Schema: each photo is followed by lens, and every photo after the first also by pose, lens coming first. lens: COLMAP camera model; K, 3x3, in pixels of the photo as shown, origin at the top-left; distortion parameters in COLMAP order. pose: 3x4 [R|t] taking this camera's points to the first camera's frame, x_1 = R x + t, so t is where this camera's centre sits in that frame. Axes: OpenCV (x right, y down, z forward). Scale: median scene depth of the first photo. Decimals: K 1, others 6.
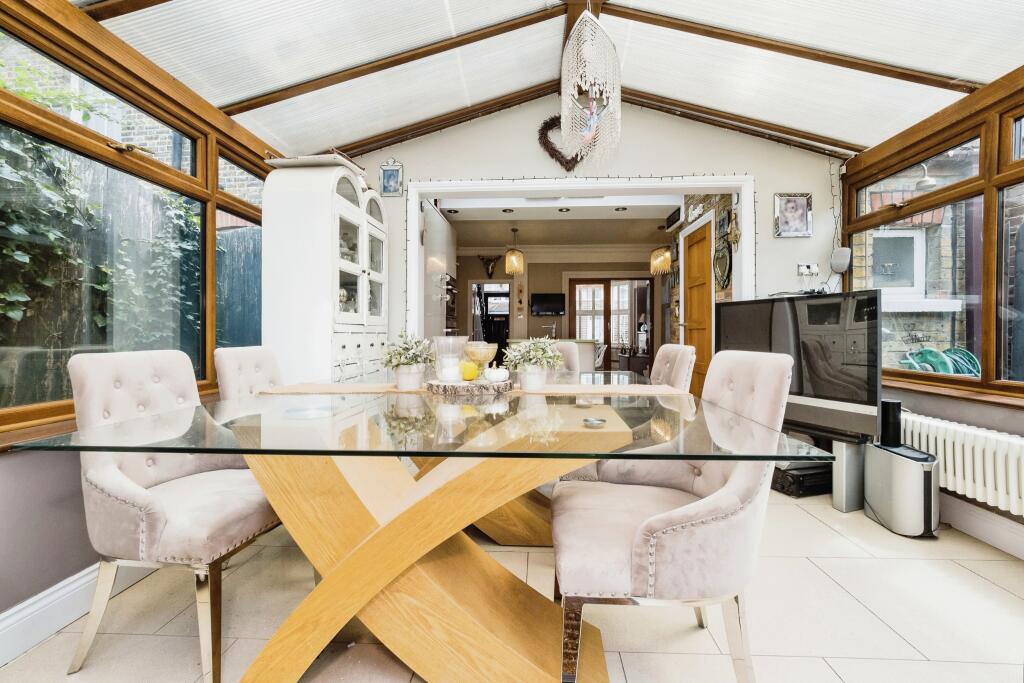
lens RADIAL K [[439.0, 0, 512.0], [0, 439.0, 341.5], [0, 0, 1]] dist [-0.013516, 0.000024]
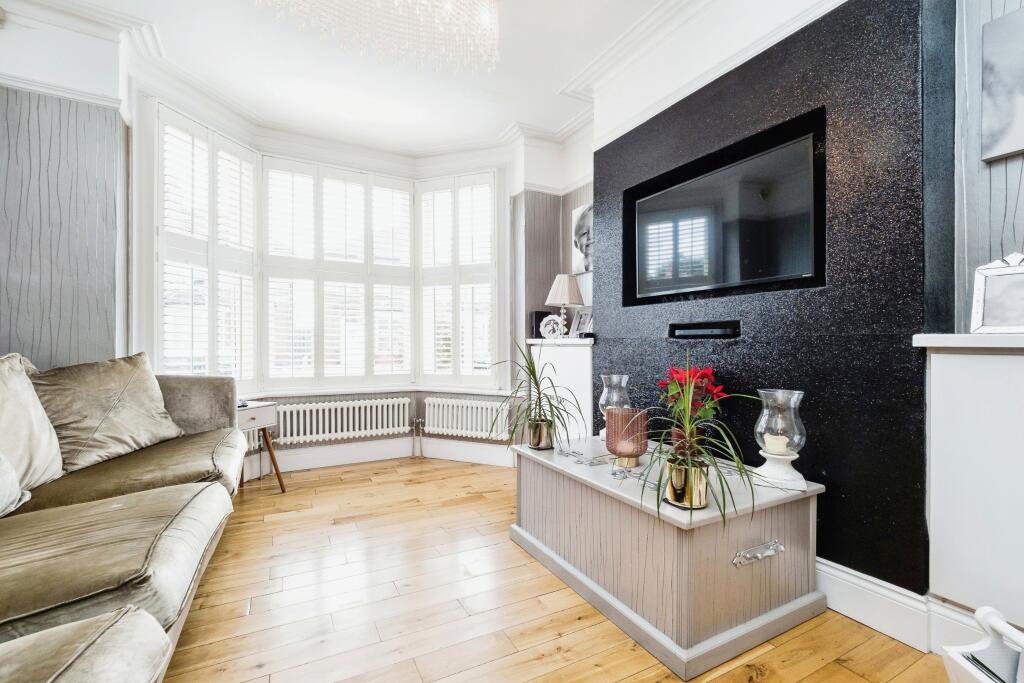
lens RADIAL K [[439.0, 0, 512.0], [0, 439.0, 341.5], [0, 0, 1]] dist [-0.013516, 0.000024]
pose [[0.848846, 0.017410, 0.528353, 0.172420], [-0.012038, 0.999835, -0.013606, -0.024203], [-0.528502, 0.005189, 0.848916, 1.068435]]
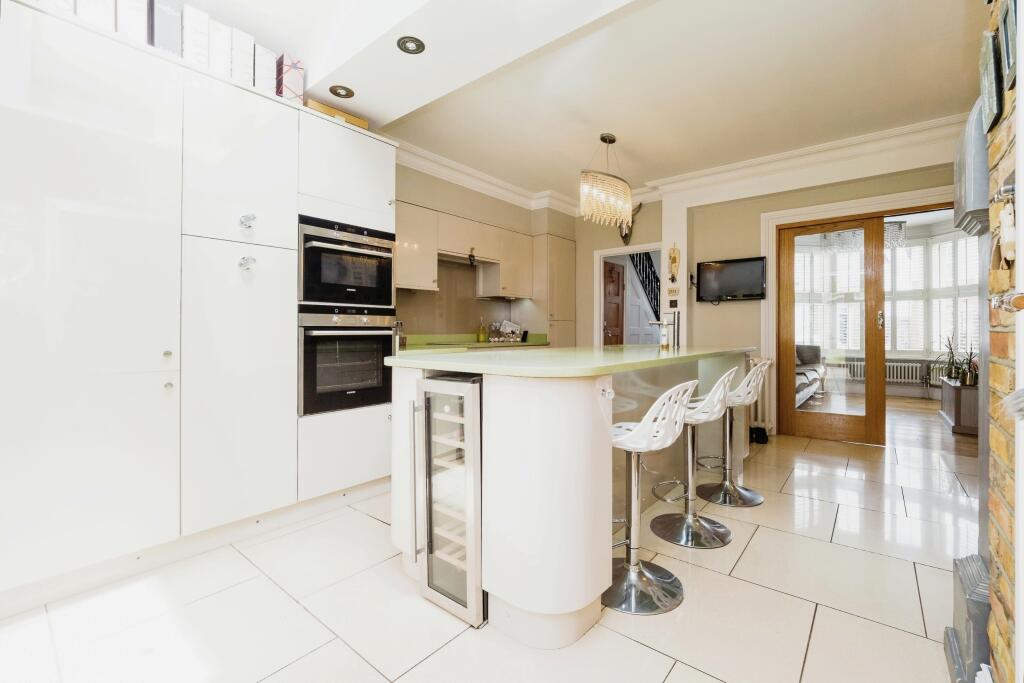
lens RADIAL K [[439.0, 0, 512.0], [0, 439.0, 341.5], [0, 0, 1]] dist [-0.013516, 0.000024]
pose [[0.813605, 0.020135, -0.581069, 0.174799], [-0.011214, 0.999758, 0.018941, -0.018520], [0.581310, -0.008895, 0.813634, 0.417353]]
